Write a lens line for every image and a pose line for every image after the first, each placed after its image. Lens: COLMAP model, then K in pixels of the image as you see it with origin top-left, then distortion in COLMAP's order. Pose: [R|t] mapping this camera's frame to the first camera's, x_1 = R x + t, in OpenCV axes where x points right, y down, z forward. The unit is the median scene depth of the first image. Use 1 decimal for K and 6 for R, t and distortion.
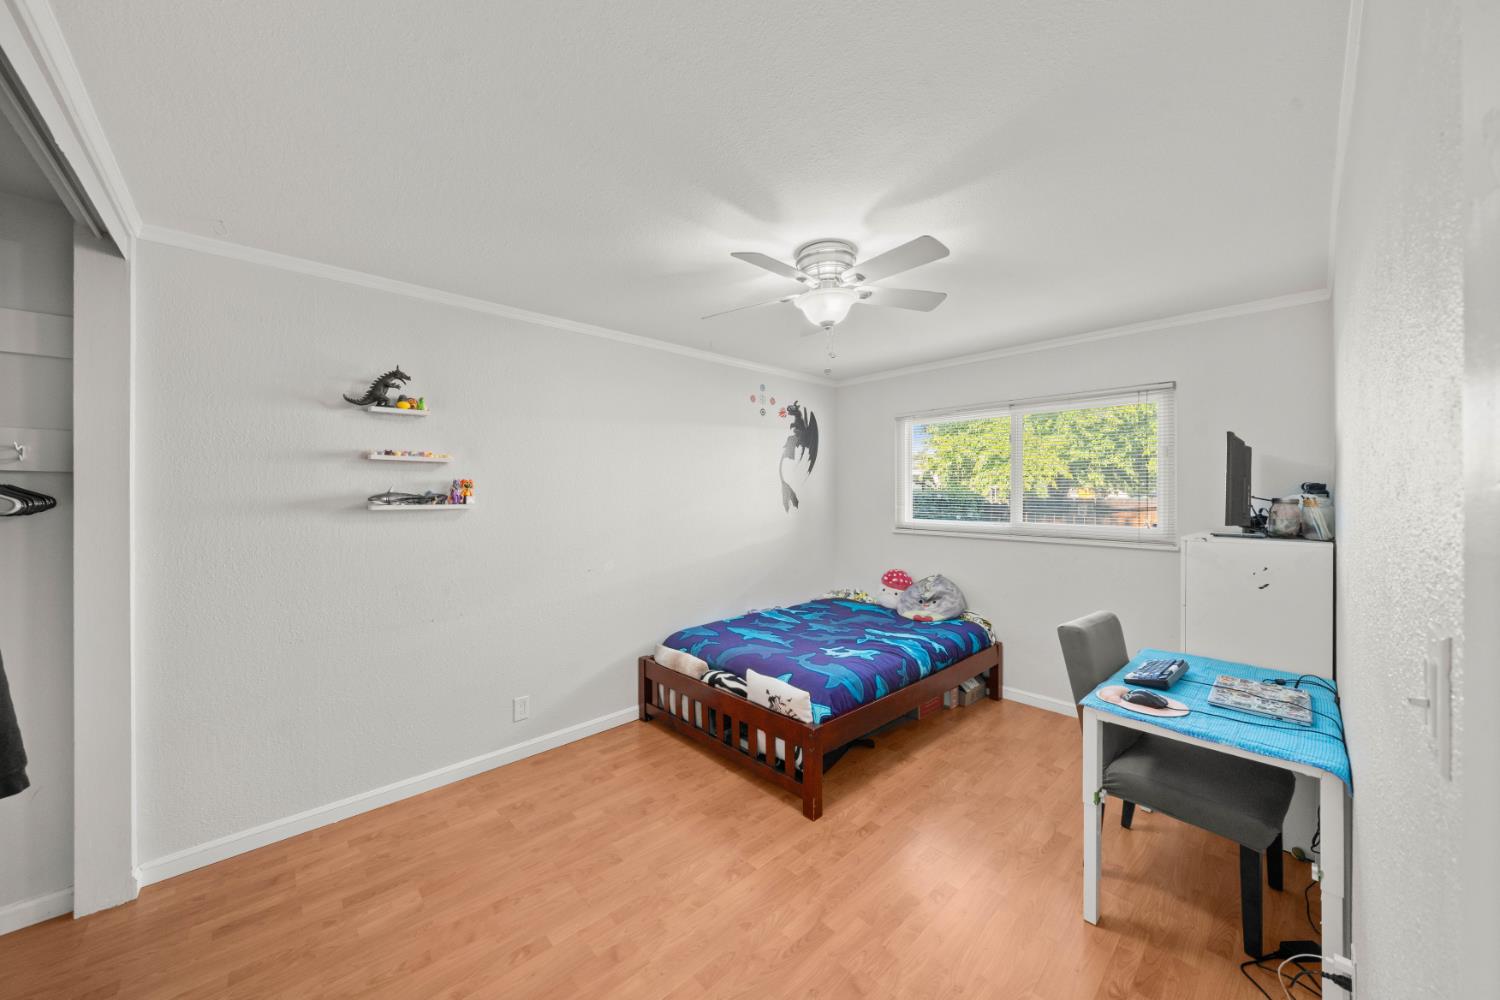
lens RADIAL K [[525.0, 0, 746.2], [0, 525.0, 492.1], [0, 0, 1]] dist [-0.001211, 0.000130]
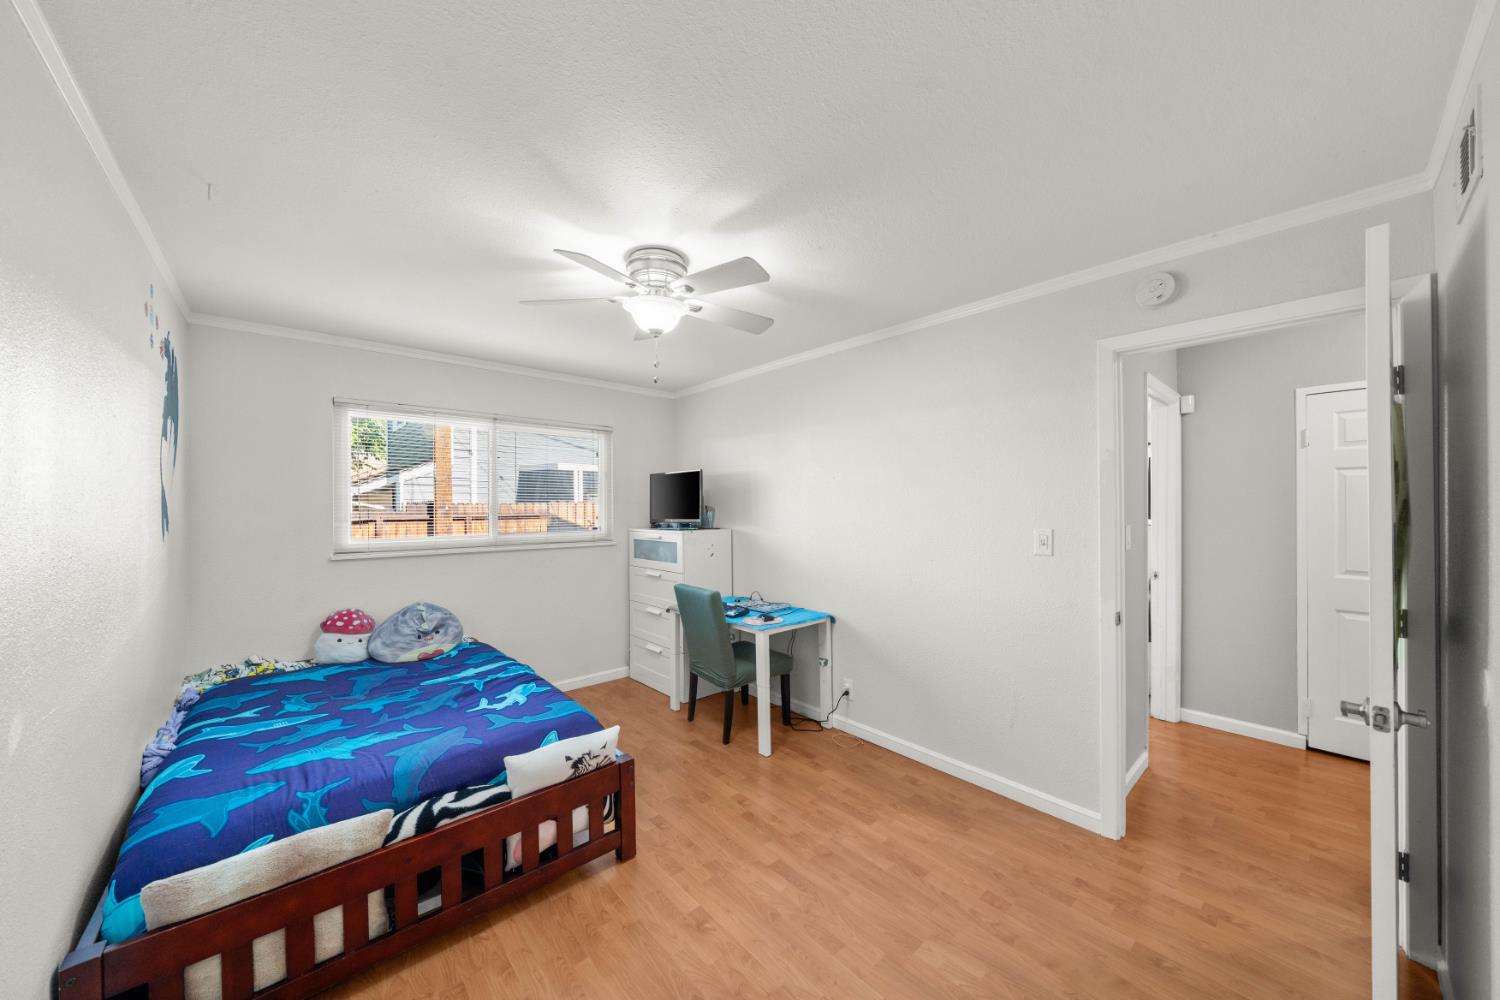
lens RADIAL K [[525.0, 0, 742.6], [0, 525.0, 504.7], [0, 0, 1]] dist [-0.001211, 0.000130]
pose [[0.028221, 0.004658, 0.999591, -0.607642], [-0.000205, 0.999989, -0.004654, 0.006257], [-0.999602, -0.000074, 0.028222, 0.597230]]
